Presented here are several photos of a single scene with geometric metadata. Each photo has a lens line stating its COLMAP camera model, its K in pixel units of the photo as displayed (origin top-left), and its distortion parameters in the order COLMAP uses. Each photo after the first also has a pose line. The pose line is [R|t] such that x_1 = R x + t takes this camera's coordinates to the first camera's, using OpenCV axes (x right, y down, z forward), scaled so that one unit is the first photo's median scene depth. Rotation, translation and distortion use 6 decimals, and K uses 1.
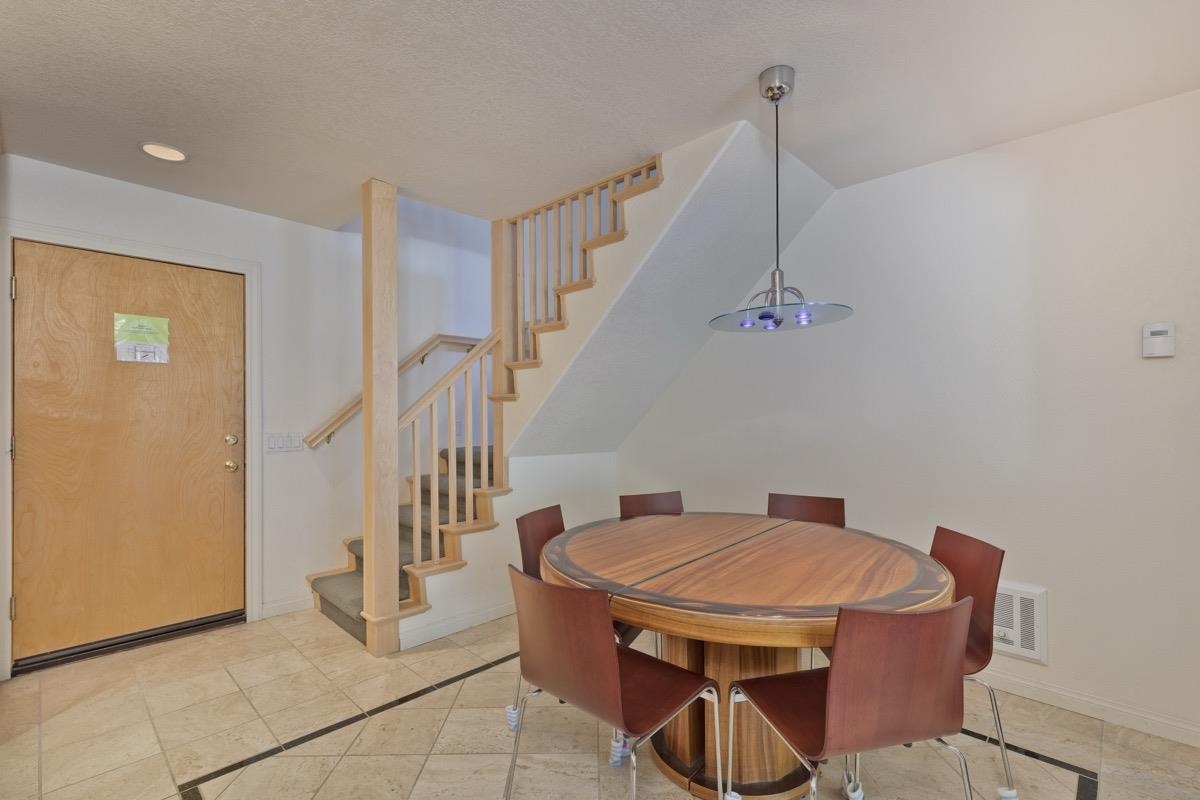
lens RADIAL K [[537.5, 0, 604.5], [0, 537.5, 407.2], [0, 0, 1]] dist [0.010049, -0.000219]
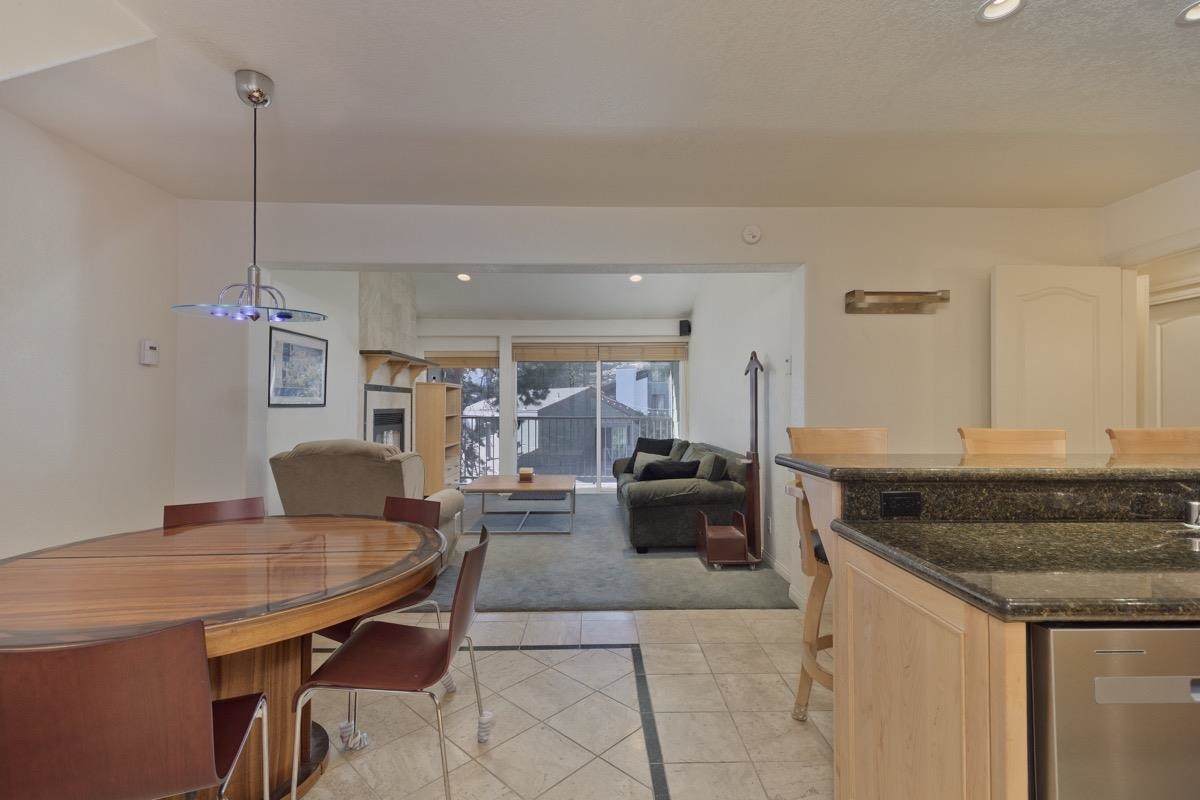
lens RADIAL K [[543.0, 0, 600.8], [0, 543.0, 402.7], [0, 0, 1]] dist [0.003462, -0.000373]
pose [[-0.698609, 0.003279, 0.715496, -0.643445], [-0.003987, 0.999956, -0.008475, 0.008690], [-0.715492, -0.008774, -0.698566, 0.904483]]
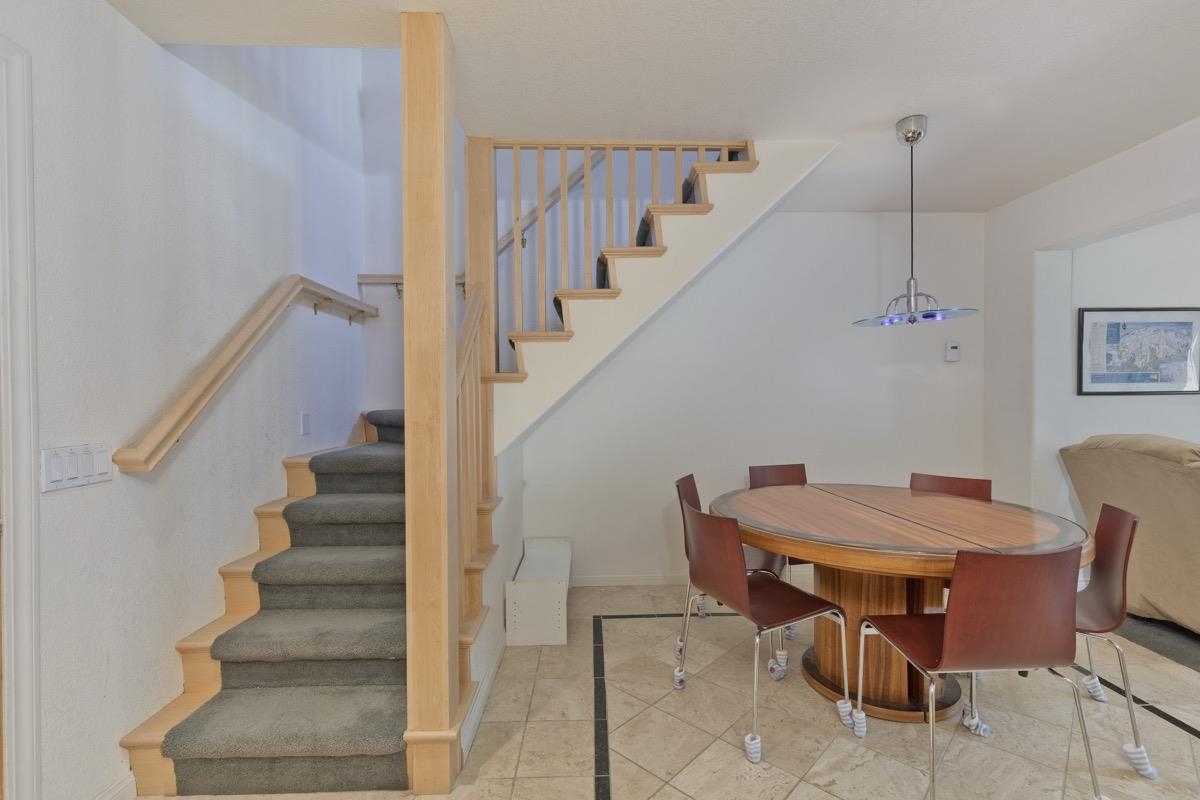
lens RADIAL K [[535.0, 0, 607.8], [0, 535.0, 398.2], [0, 0, 1]] dist [0.003189, 0.000471]
pose [[0.704857, -0.005565, 0.709328, -0.759190], [0.003560, 0.999984, 0.004308, 0.008522], [-0.709341, -0.000511, 0.704866, 0.453882]]
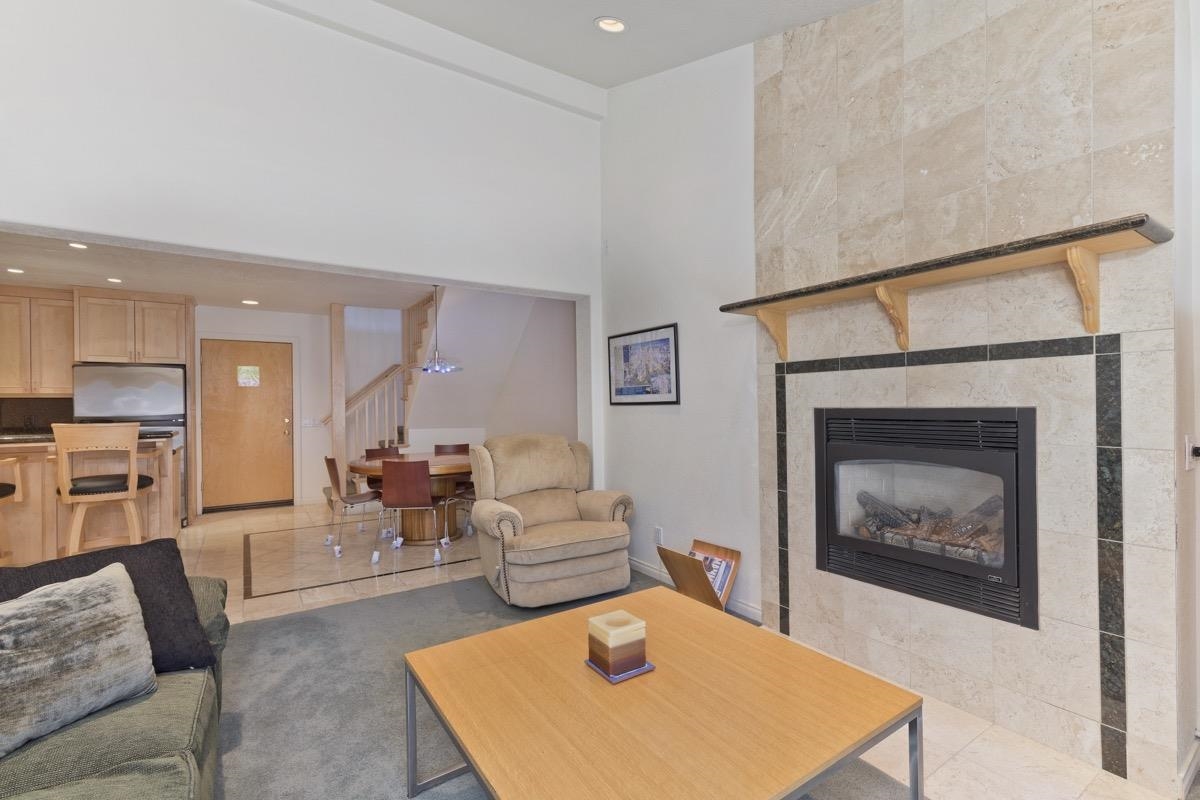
lens RADIAL K [[537.5, 0, 604.5], [0, 537.5, 407.2], [0, 0, 1]] dist [0.010049, -0.000219]
pose [[0.975642, -0.009870, -0.219146, 1.221315], [0.012076, 0.999889, 0.008727, 0.002753], [0.219035, -0.011161, 0.975653, -0.985993]]
